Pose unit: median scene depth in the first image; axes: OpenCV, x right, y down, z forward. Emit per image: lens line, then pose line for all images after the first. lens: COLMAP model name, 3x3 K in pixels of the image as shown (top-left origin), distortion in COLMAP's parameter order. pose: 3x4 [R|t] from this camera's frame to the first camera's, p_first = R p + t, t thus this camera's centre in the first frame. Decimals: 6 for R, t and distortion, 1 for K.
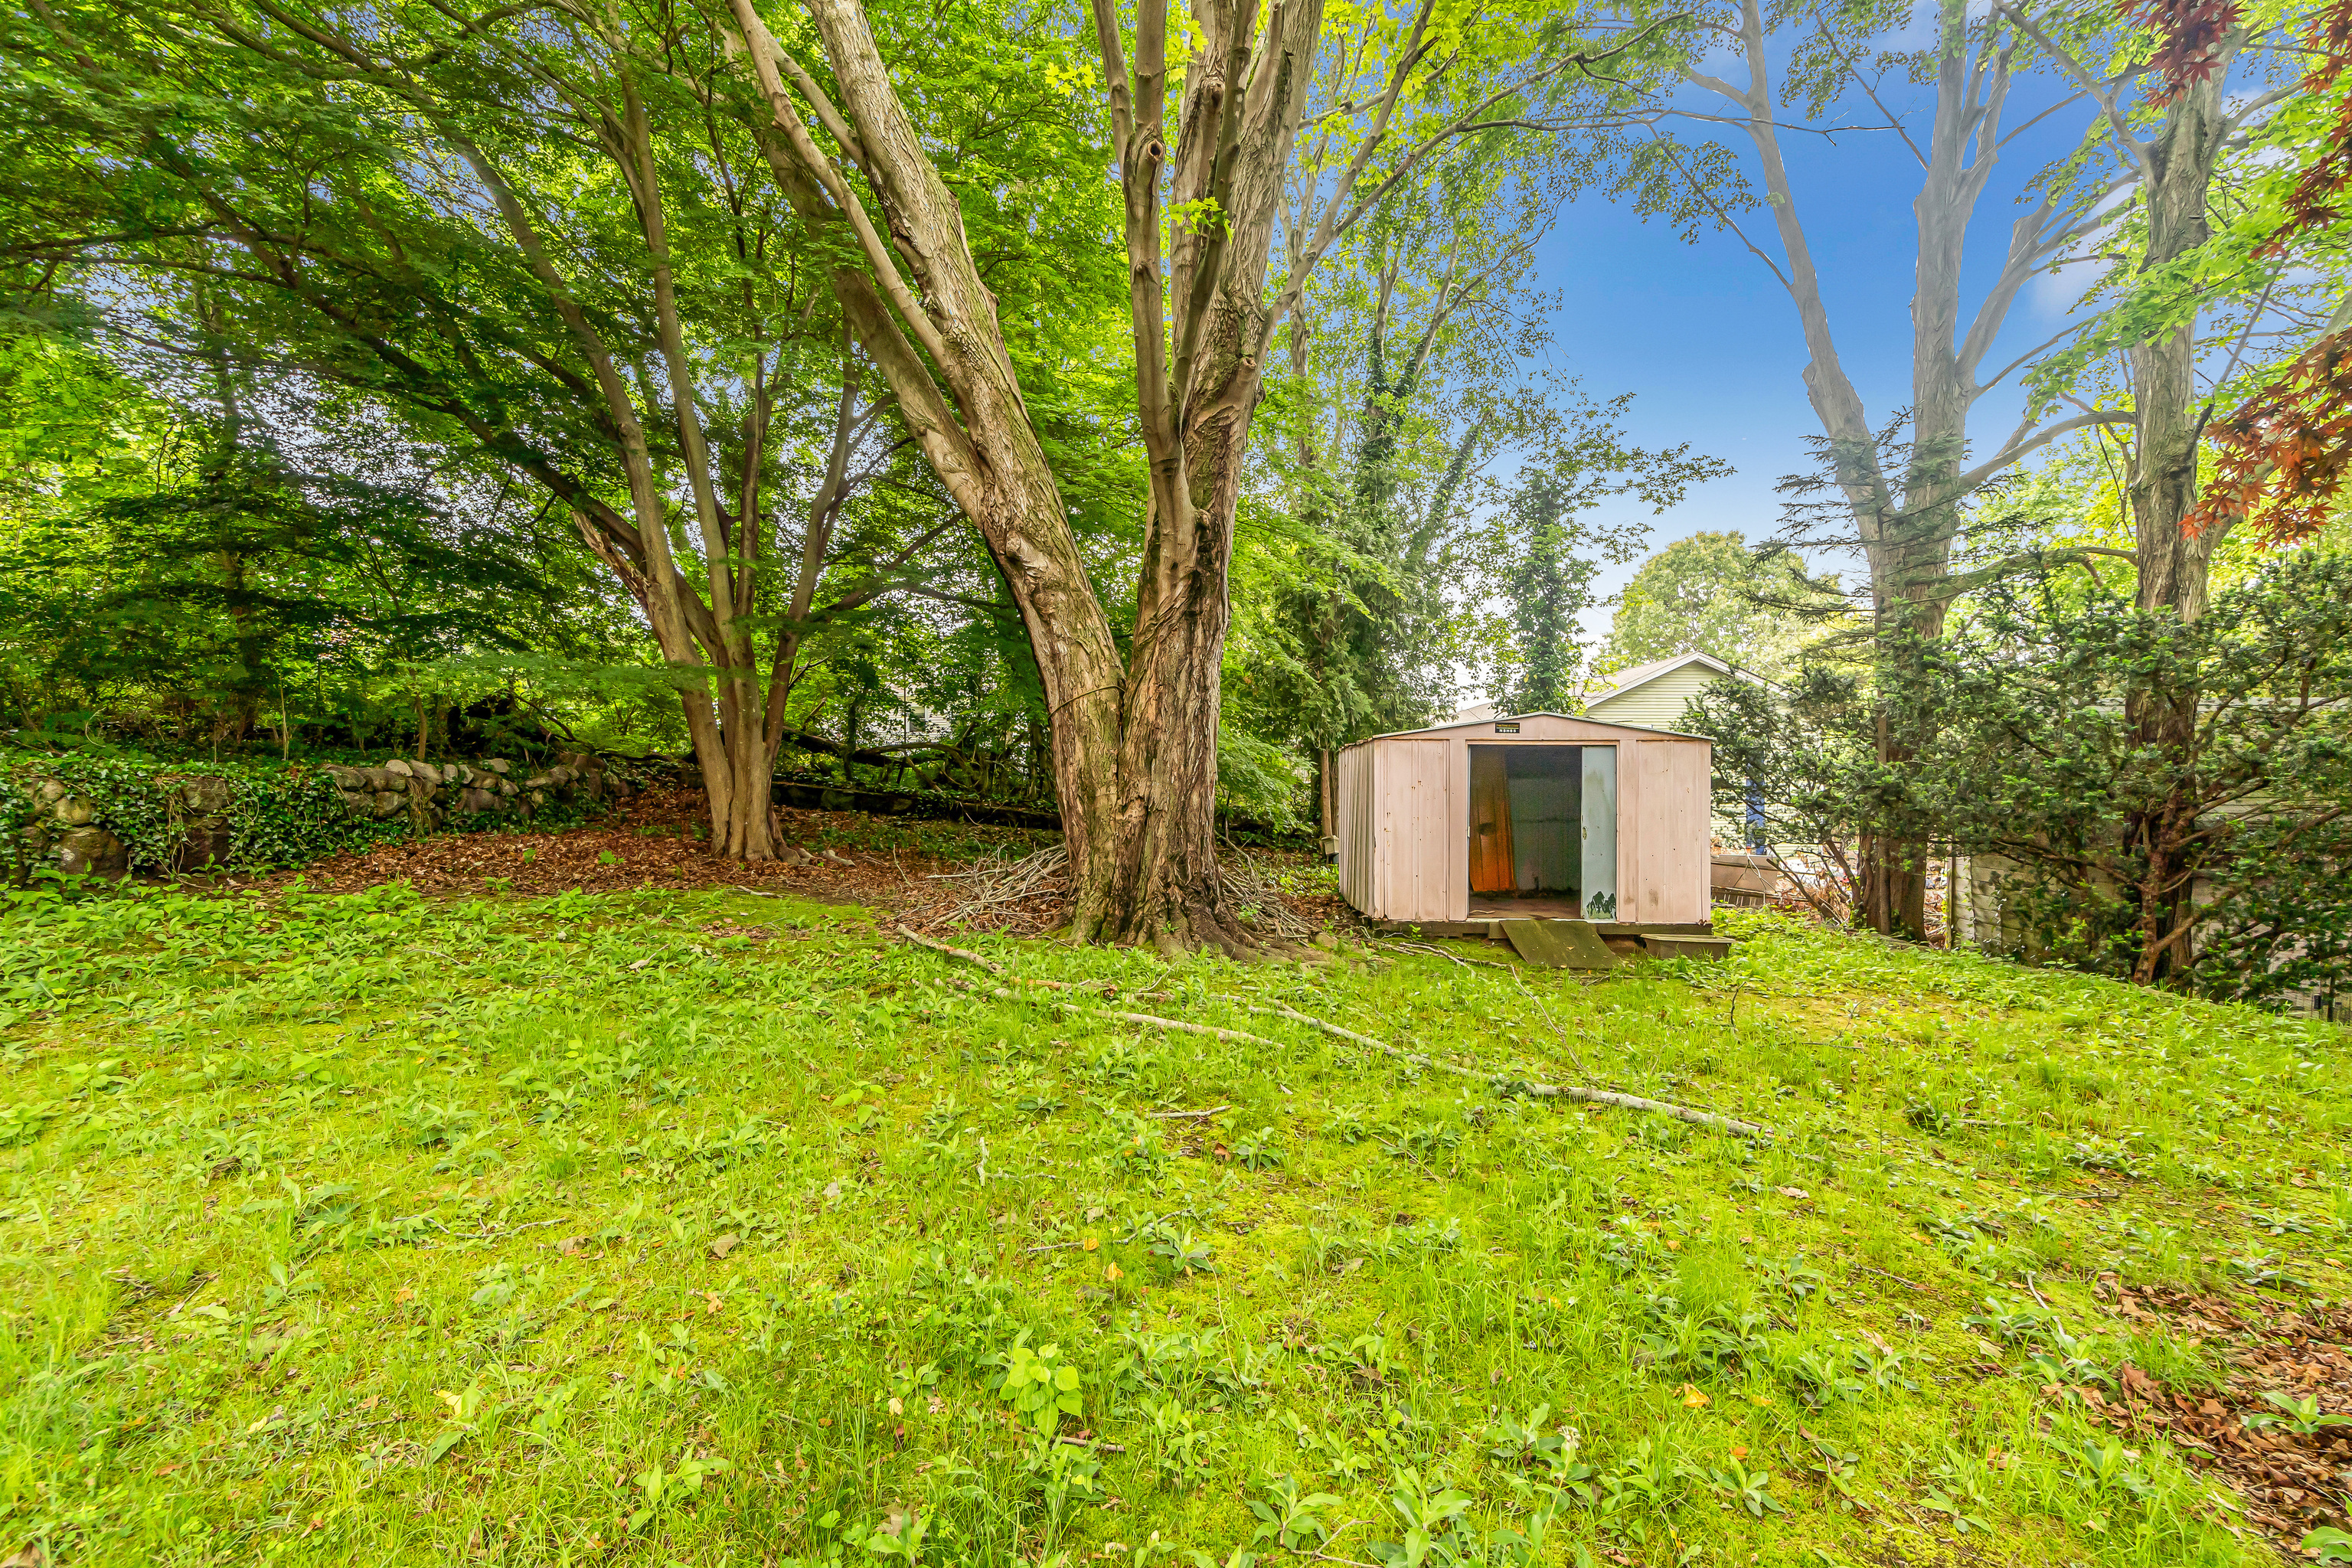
lens RADIAL K [[1026.8, 0, 1175.3], [0, 1026.8, 784.8], [0, 0, 1]] dist [-0.006017, 0.000858]
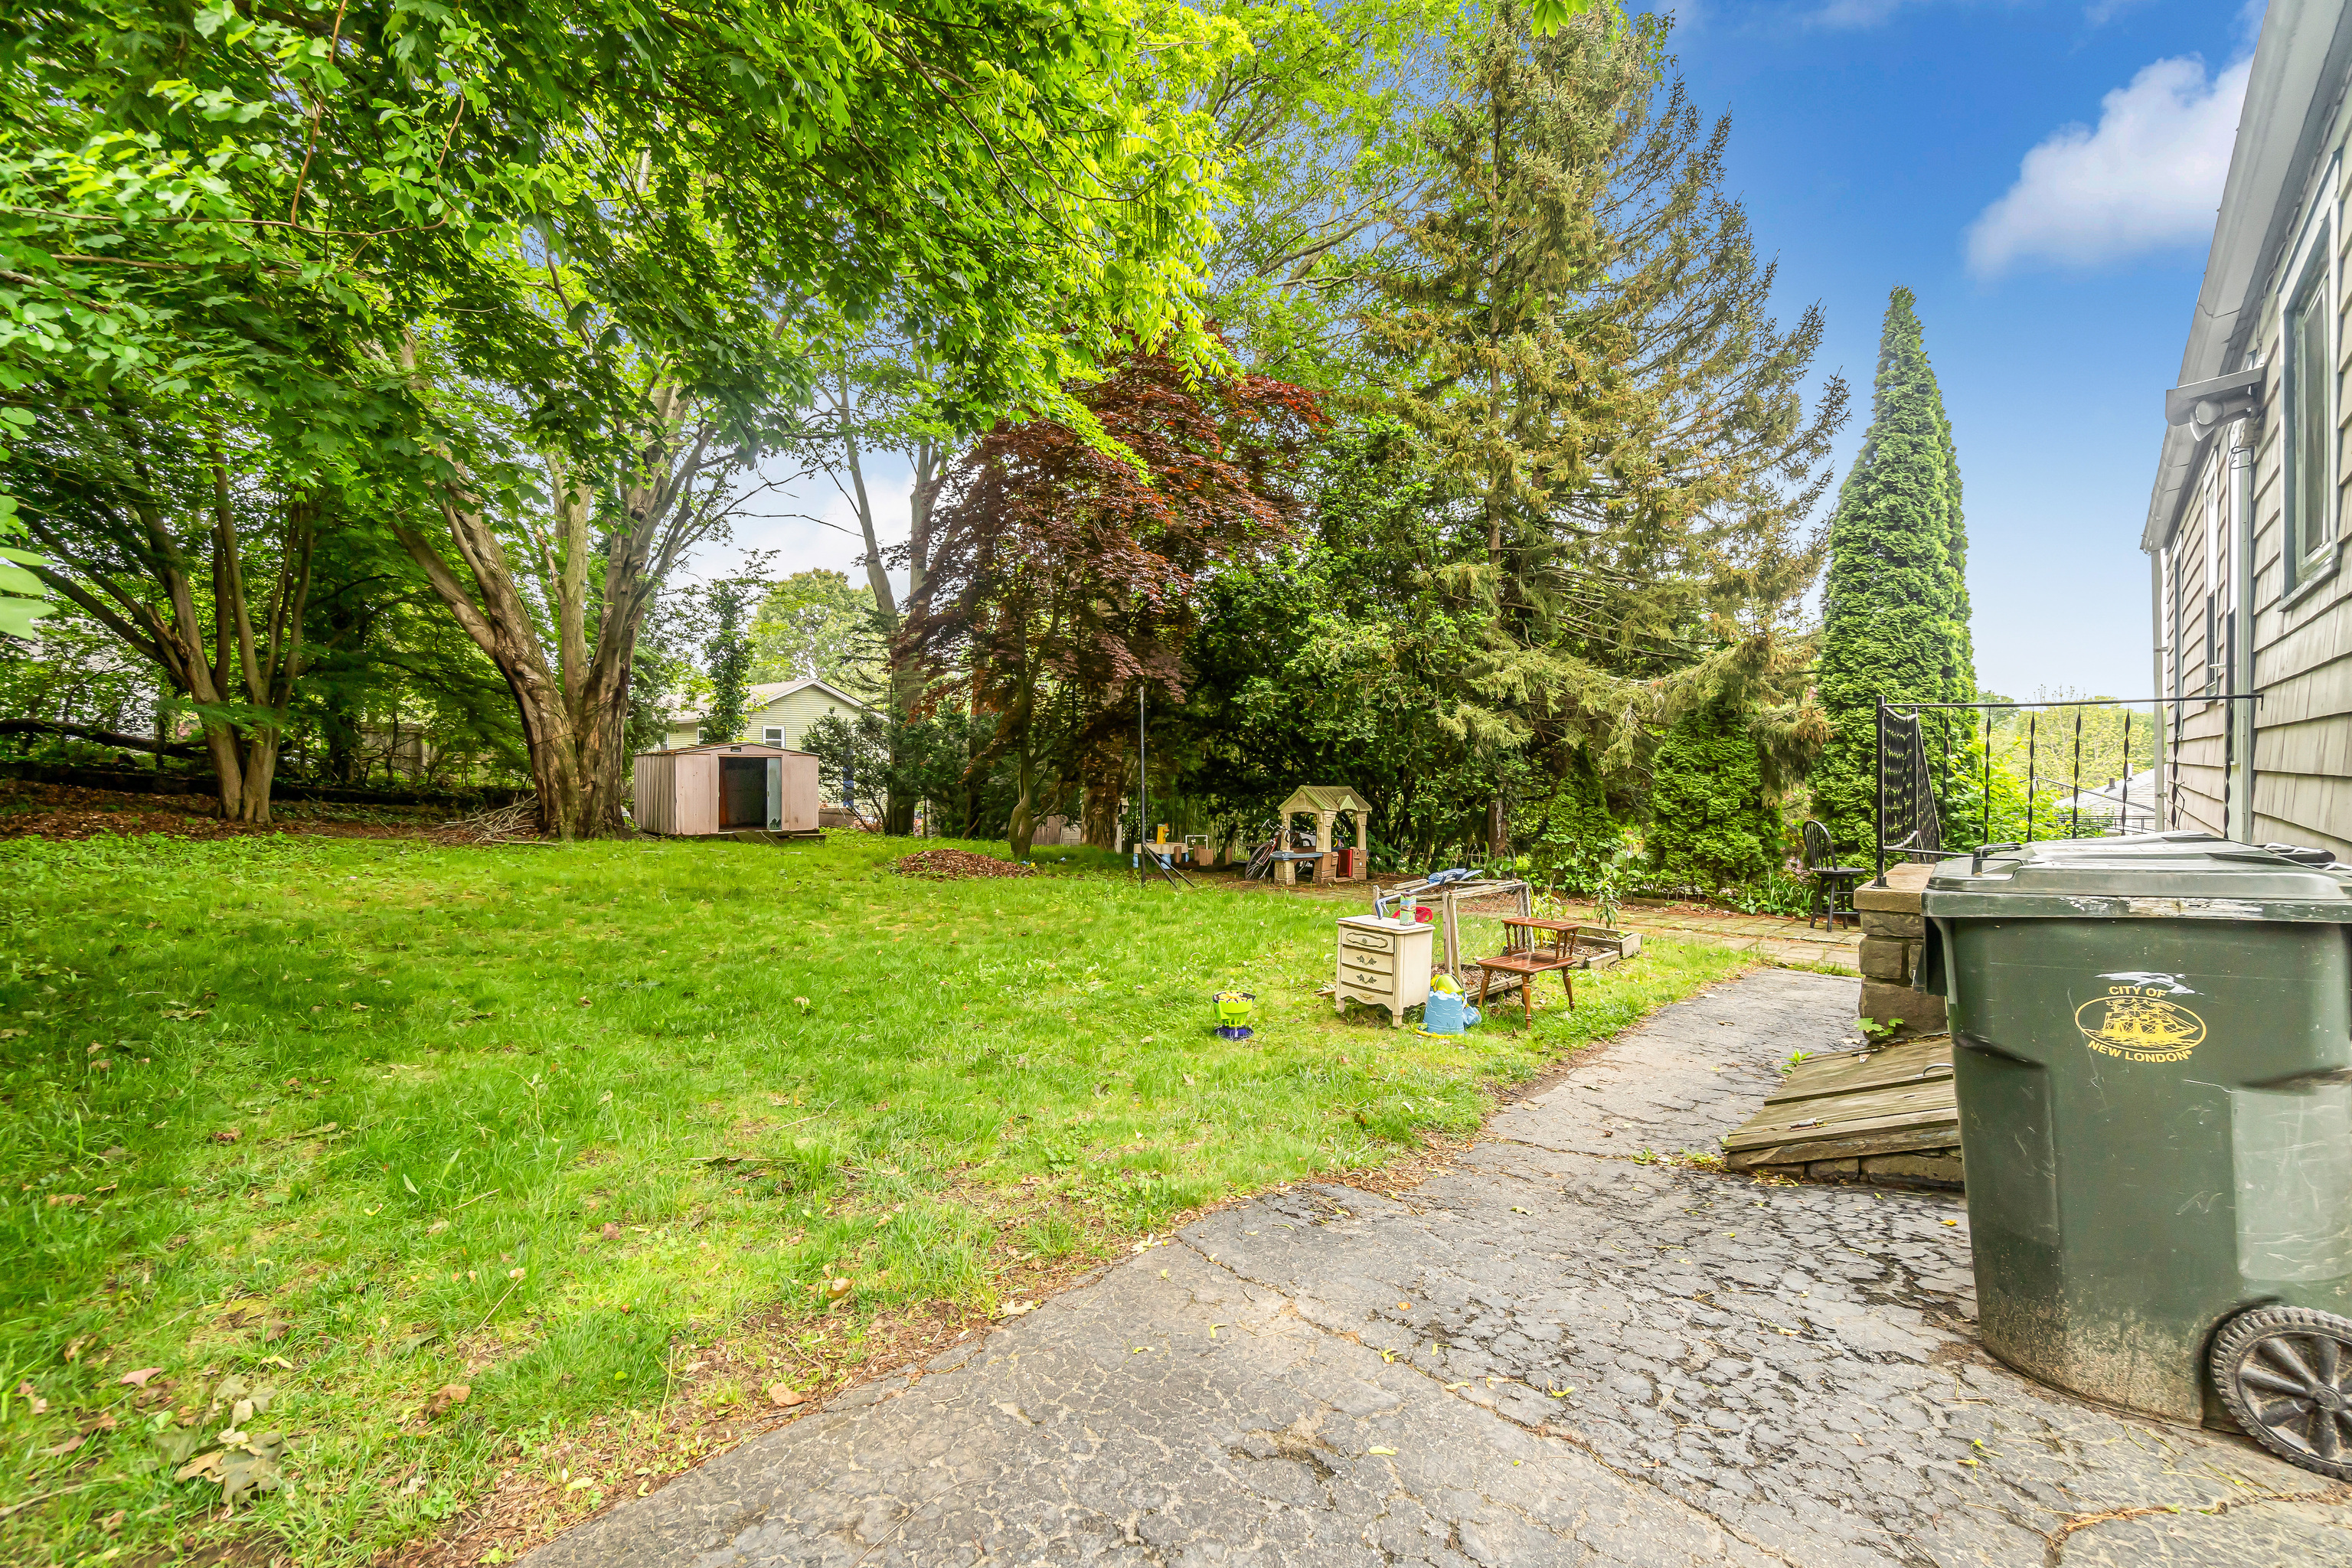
lens RADIAL K [[1026.8, 0, 1185.2], [0, 1026.8, 777.4], [0, 0, 1]] dist [-0.006017, 0.000858]
pose [[0.683809, -0.006781, 0.729630, -0.672812], [-0.008652, 0.999811, 0.017400, -0.040739], [-0.729610, -0.018211, 0.683621, -1.325021]]
